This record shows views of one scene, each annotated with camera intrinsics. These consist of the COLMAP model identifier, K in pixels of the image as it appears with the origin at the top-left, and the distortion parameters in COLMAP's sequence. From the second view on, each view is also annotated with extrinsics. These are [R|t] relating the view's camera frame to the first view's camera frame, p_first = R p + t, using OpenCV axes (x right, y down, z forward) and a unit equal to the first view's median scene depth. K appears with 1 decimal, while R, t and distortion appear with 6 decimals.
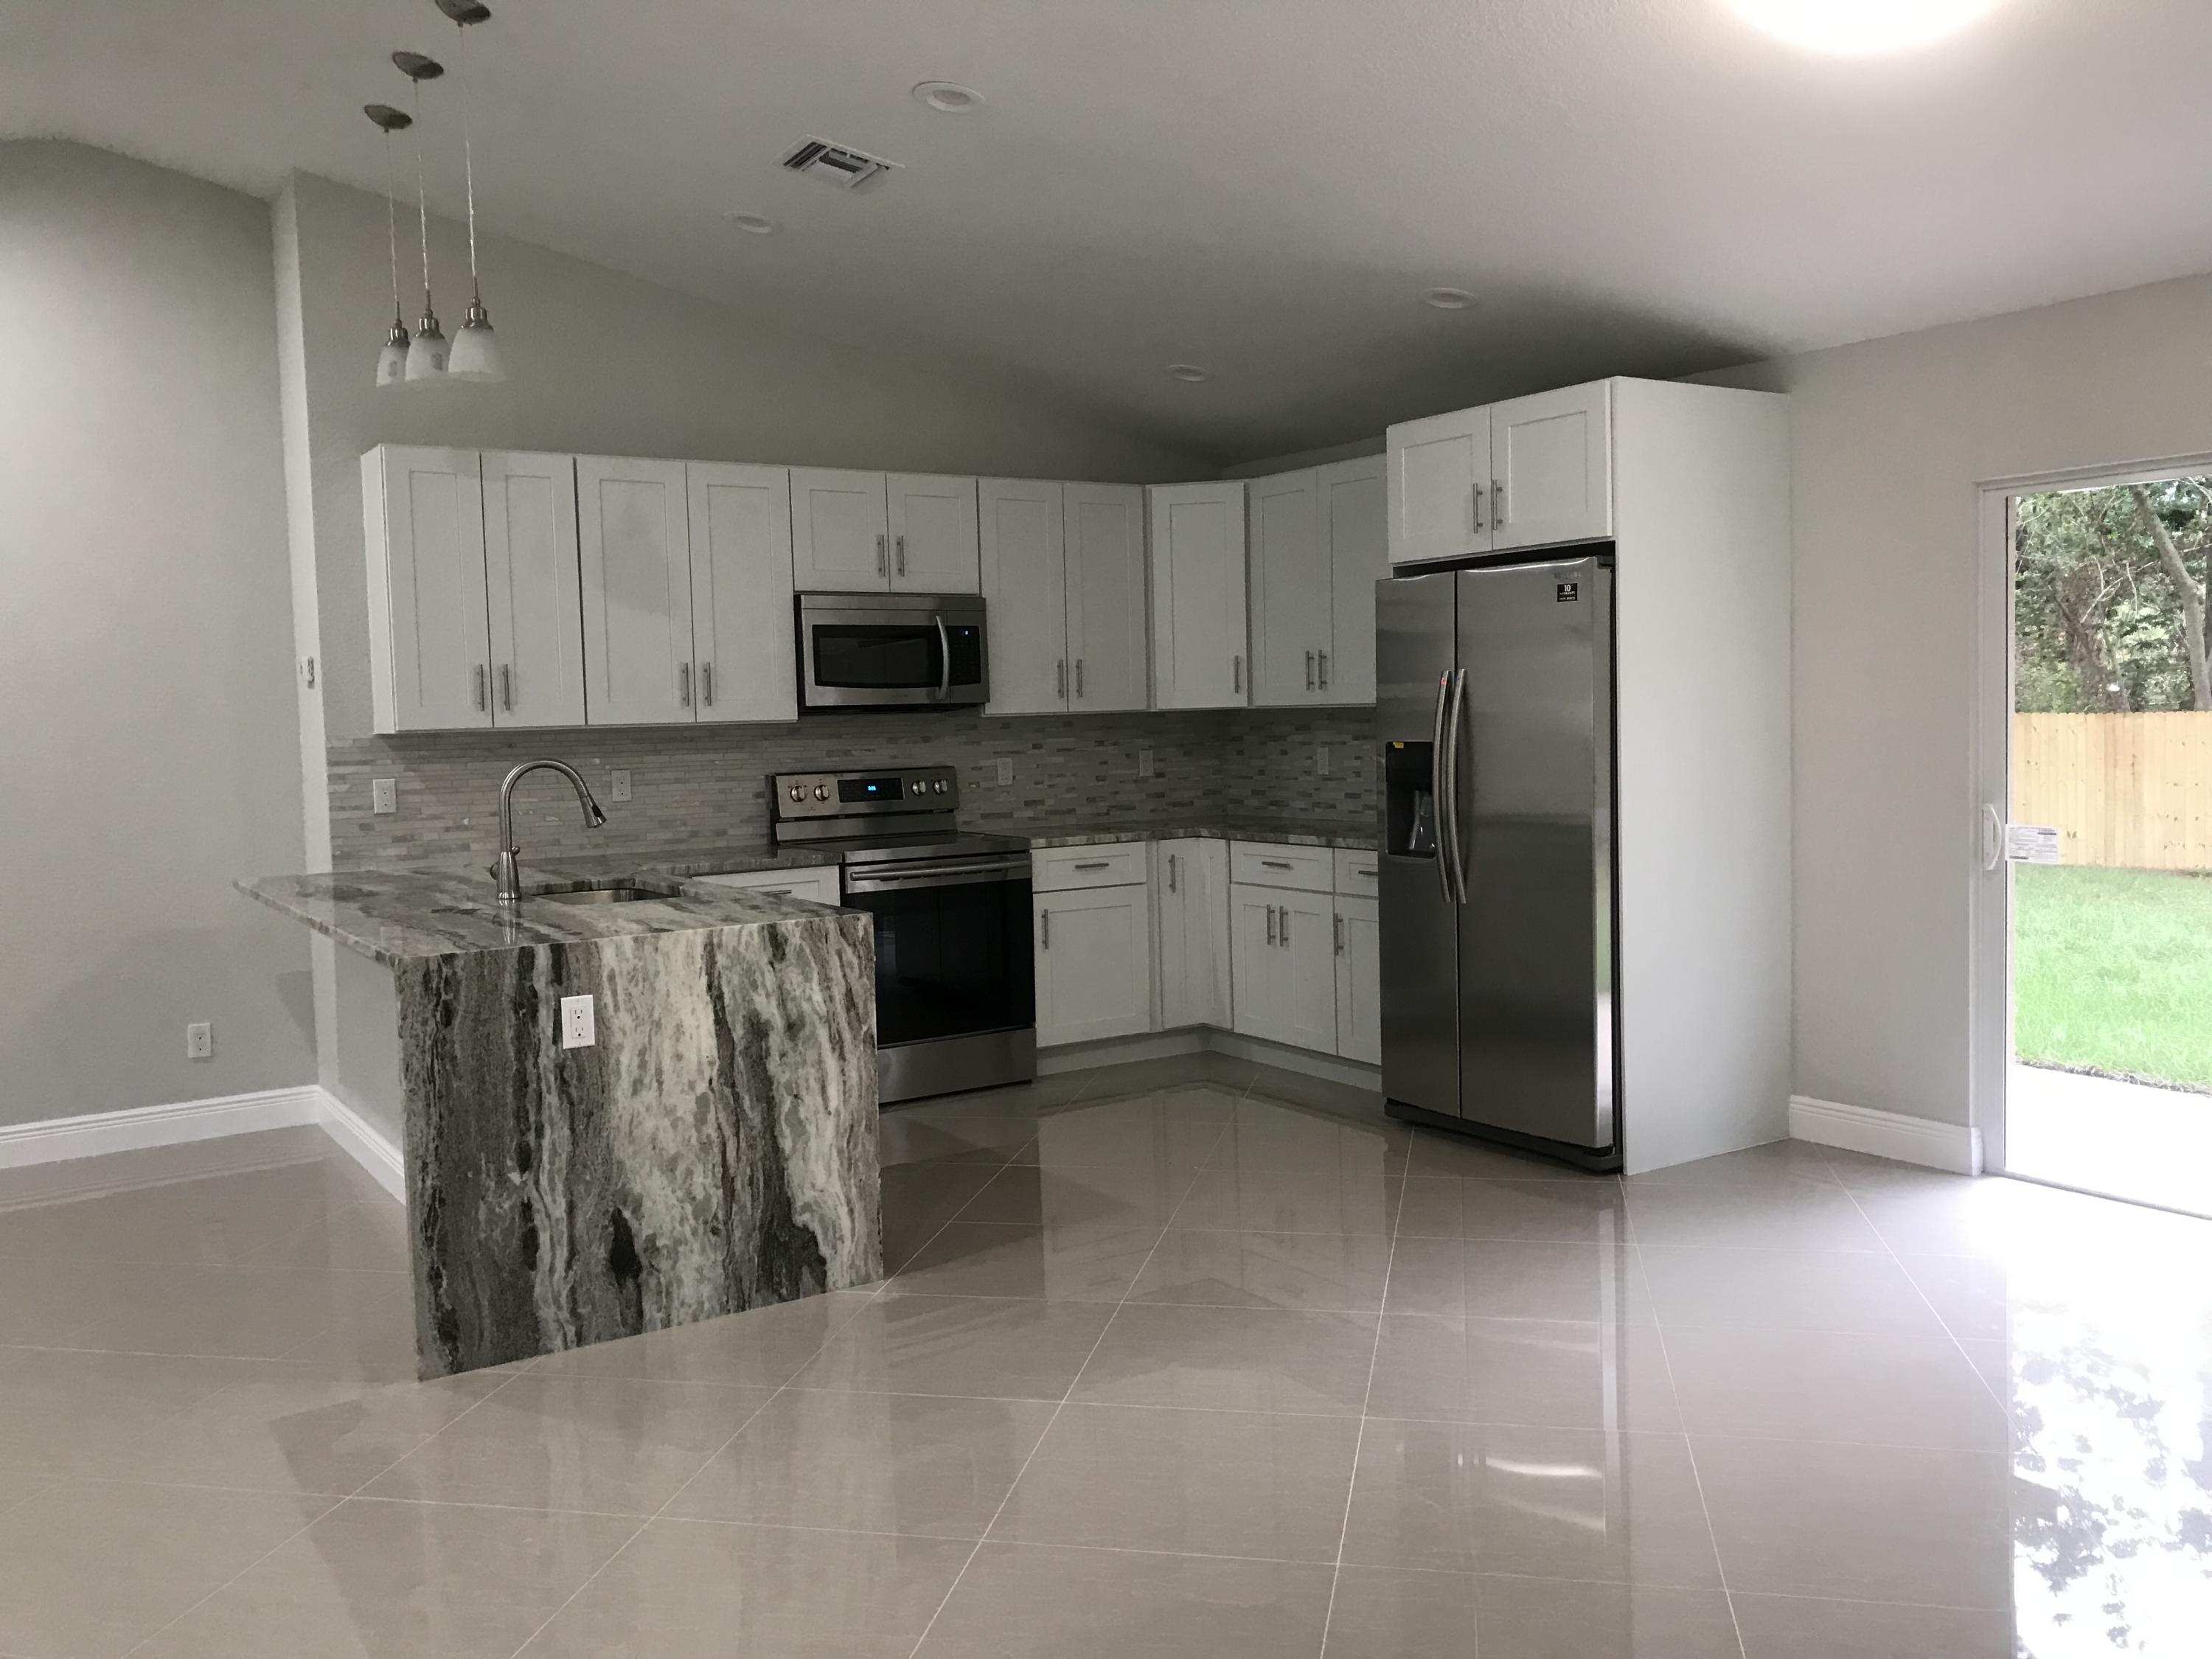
lens RADIAL K [[1837.1, 0, 1130.6], [0, 1837.1, 808.2], [0, 0, 1]] dist [0.146260, -0.533014]
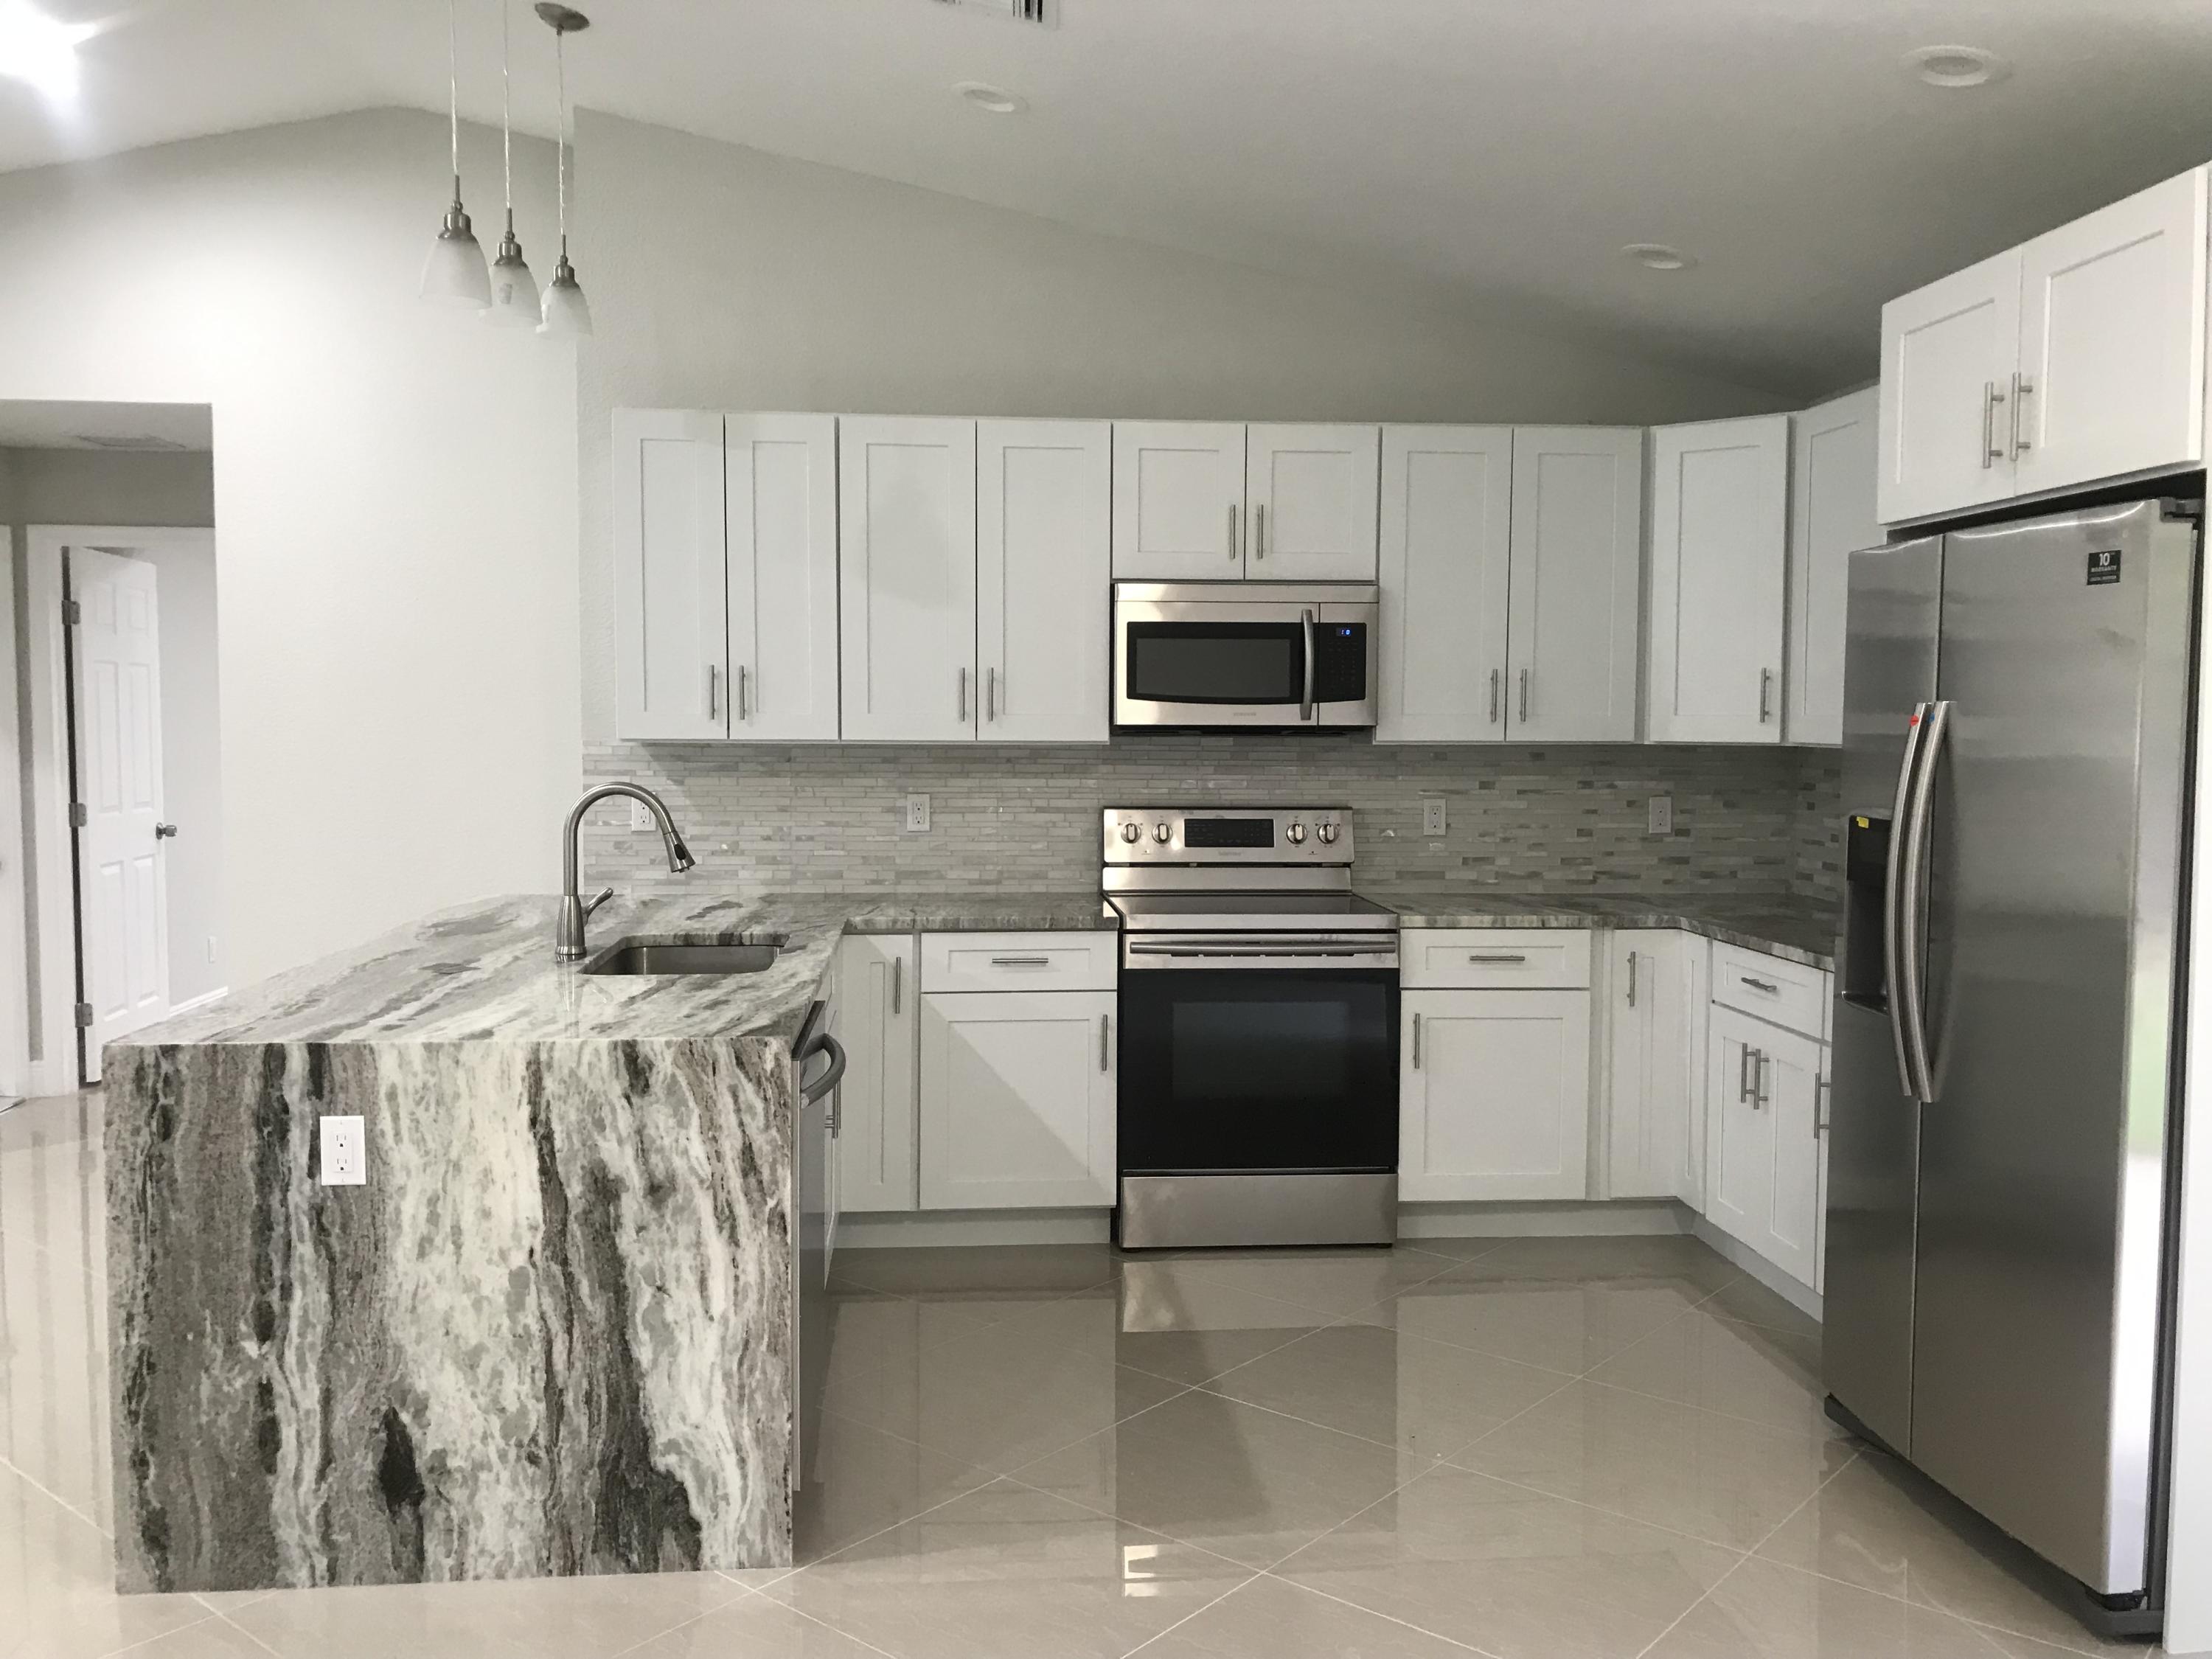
lens RADIAL K [[1837.9, 0, 1111.7], [0, 1837.9, 808.9], [0, 0, 1]] dist [0.007942, -0.002785]
pose [[0.876068, 0.055529, -0.478980, 0.287992], [-0.055385, 0.998361, 0.014441, -0.044403], [0.478997, 0.013877, 0.877707, 0.458558]]
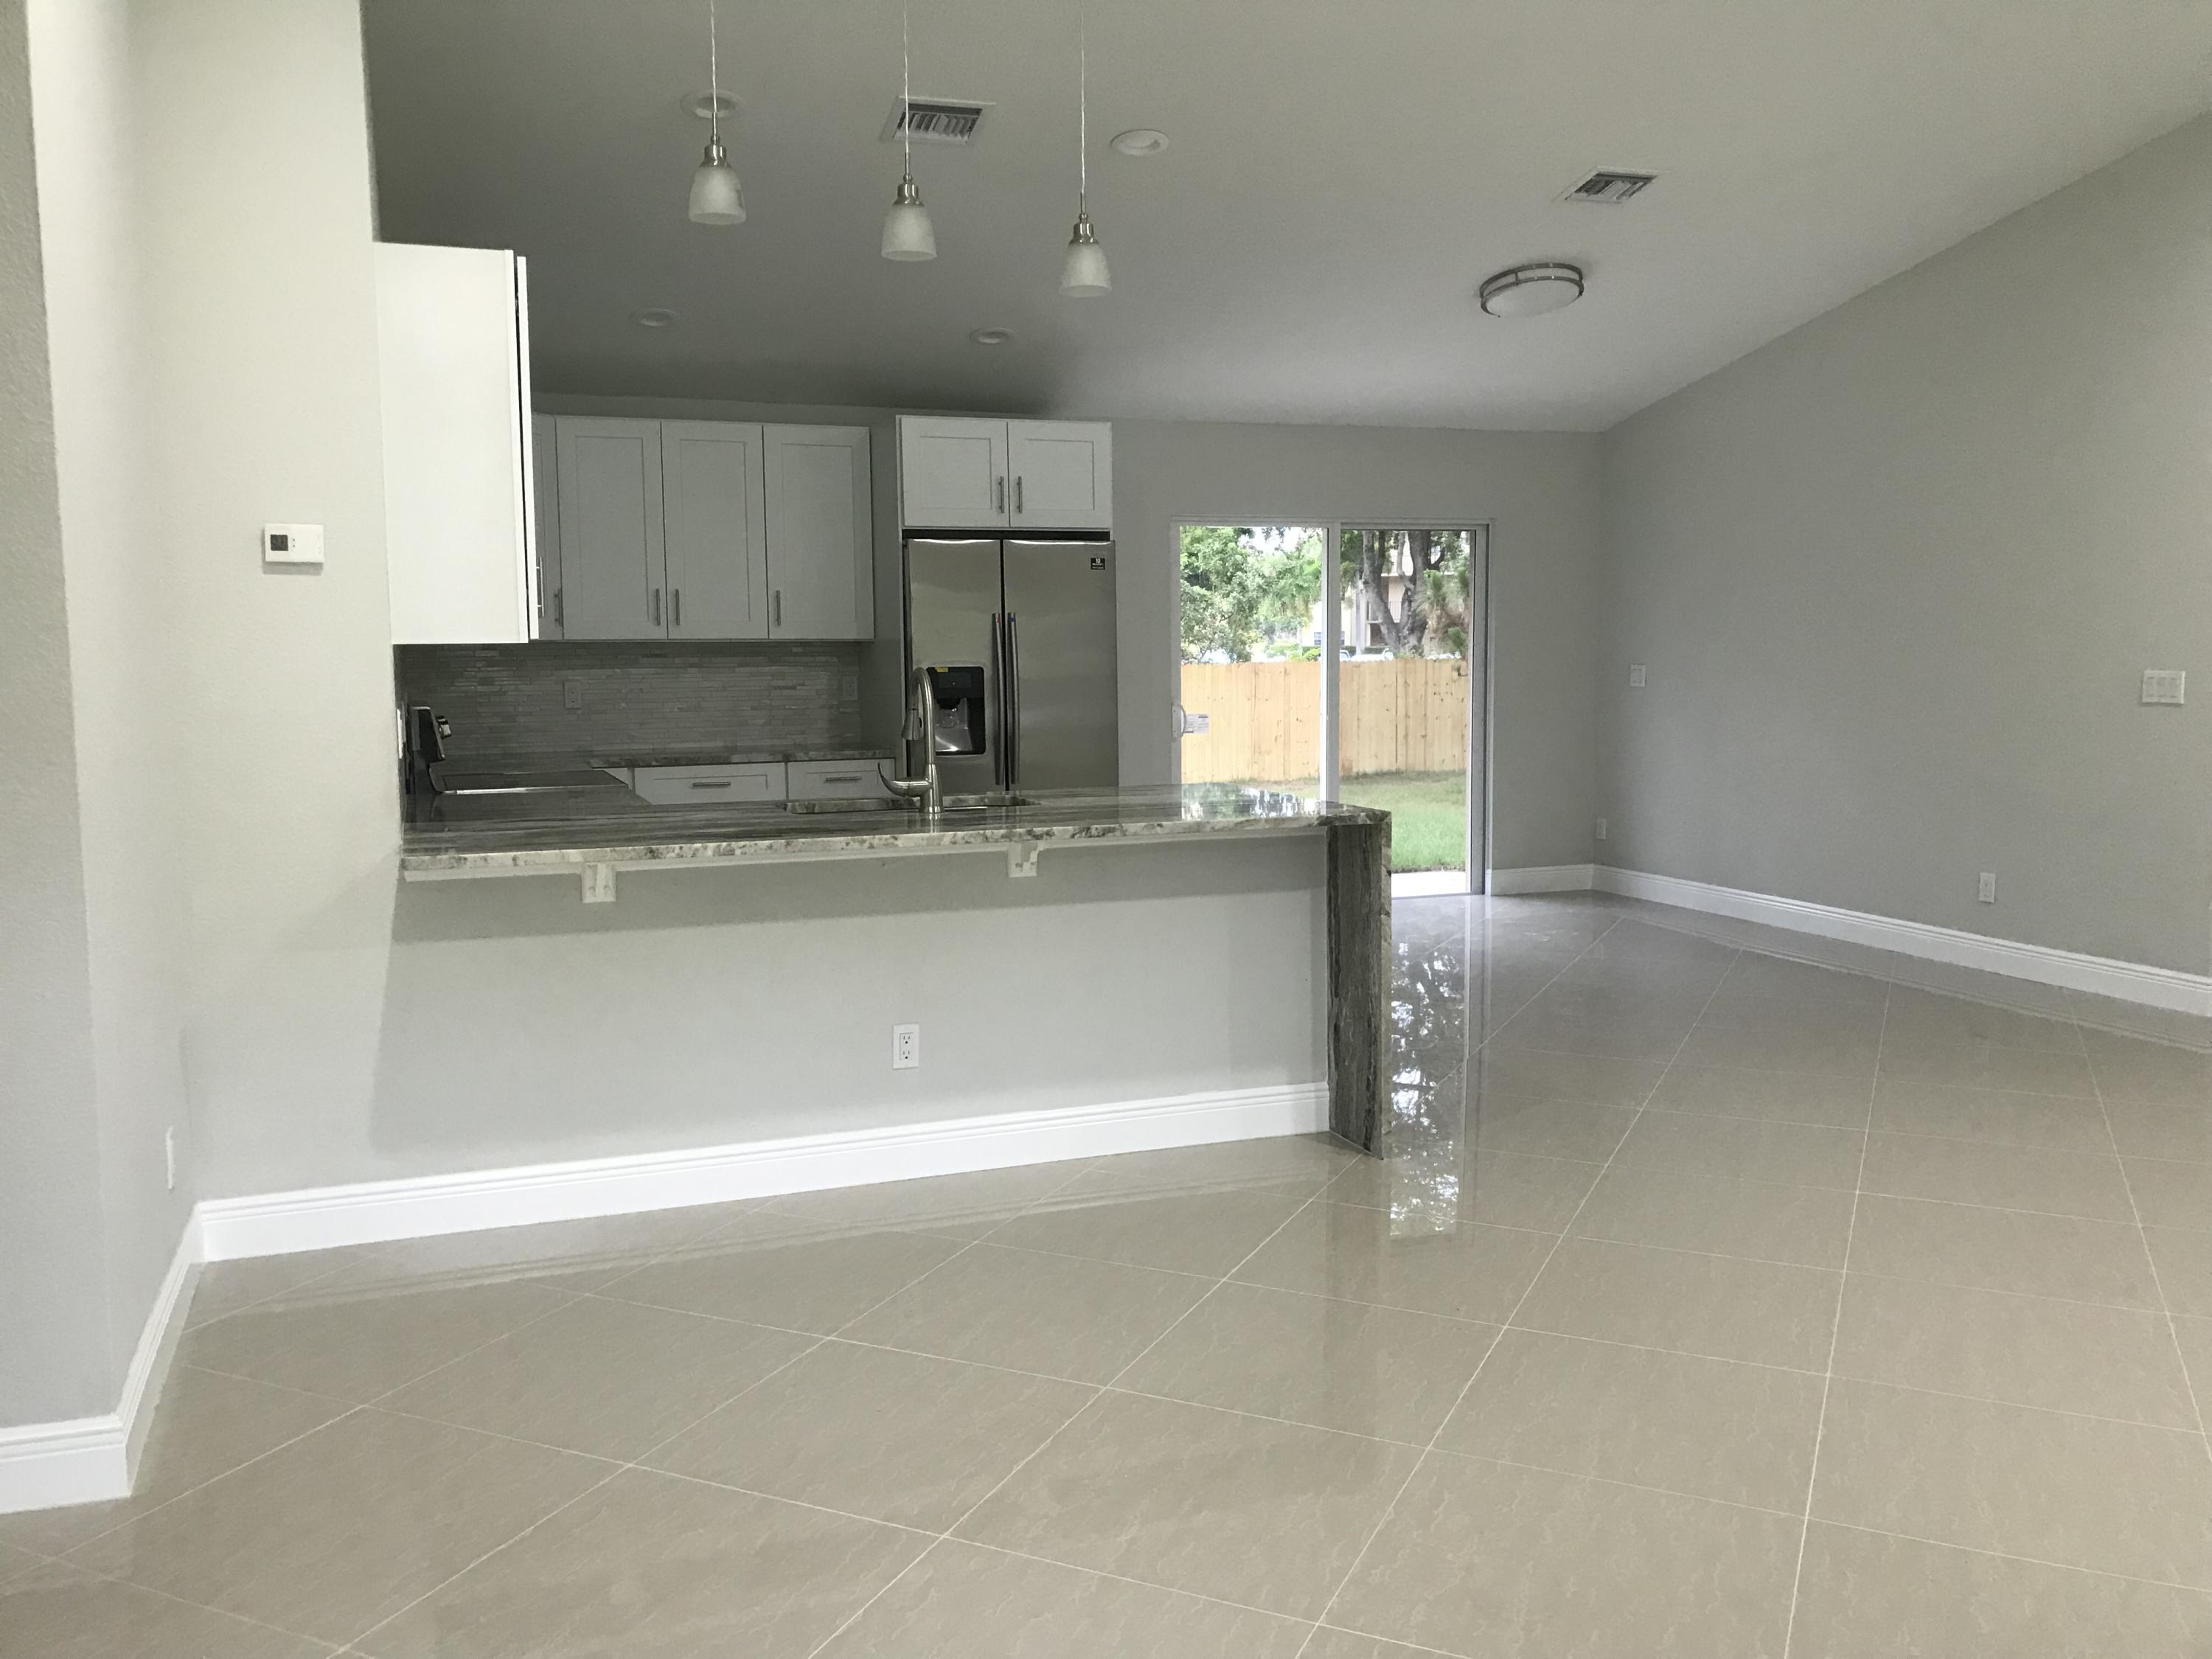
lens RADIAL K [[1805.1, 0, 1132.9], [0, 1805.1, 825.3], [0, 0, 1]] dist [0.084009, -0.161583]
pose [[0.215045, -0.075913, 0.973649, -1.396804], [0.059418, 0.996144, 0.064544, 0.000515], [-0.974795, 0.043972, 0.218726, 0.785632]]
